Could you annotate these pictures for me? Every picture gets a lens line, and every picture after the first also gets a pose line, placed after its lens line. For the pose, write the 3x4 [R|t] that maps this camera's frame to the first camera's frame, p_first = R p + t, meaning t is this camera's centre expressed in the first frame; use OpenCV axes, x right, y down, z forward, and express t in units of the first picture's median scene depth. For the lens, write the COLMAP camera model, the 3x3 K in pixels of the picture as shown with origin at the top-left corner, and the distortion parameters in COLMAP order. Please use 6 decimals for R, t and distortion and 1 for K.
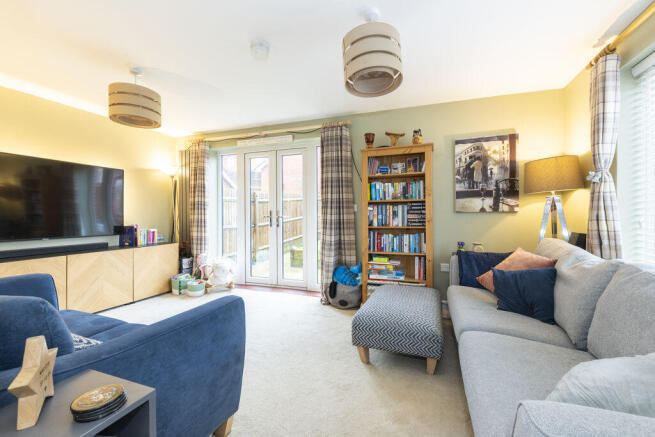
lens RADIAL K [[257.4, 0, 331.7], [0, 257.4, 215.6], [0, 0, 1]] dist [-0.001642, -0.000397]
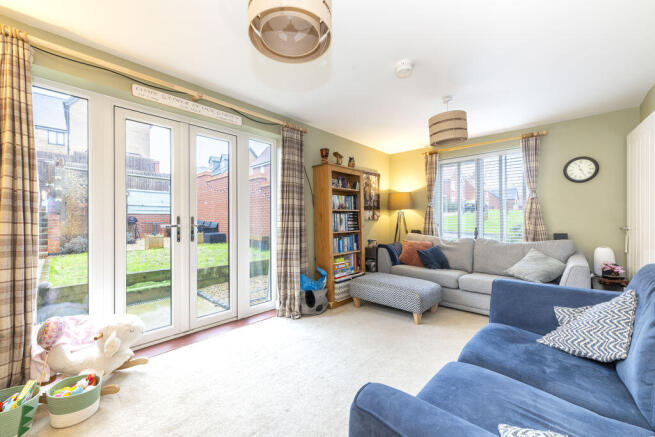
lens RADIAL K [[257.4, 0, 328.8], [0, 257.4, 219.7], [0, 0, 1]] dist [-0.001642, -0.000397]
pose [[0.406834, 0.000446, 0.913502, -0.883887], [0.007816, 0.999962, -0.003969, -0.008902], [-0.913468, 0.008755, 0.406815, 0.549445]]
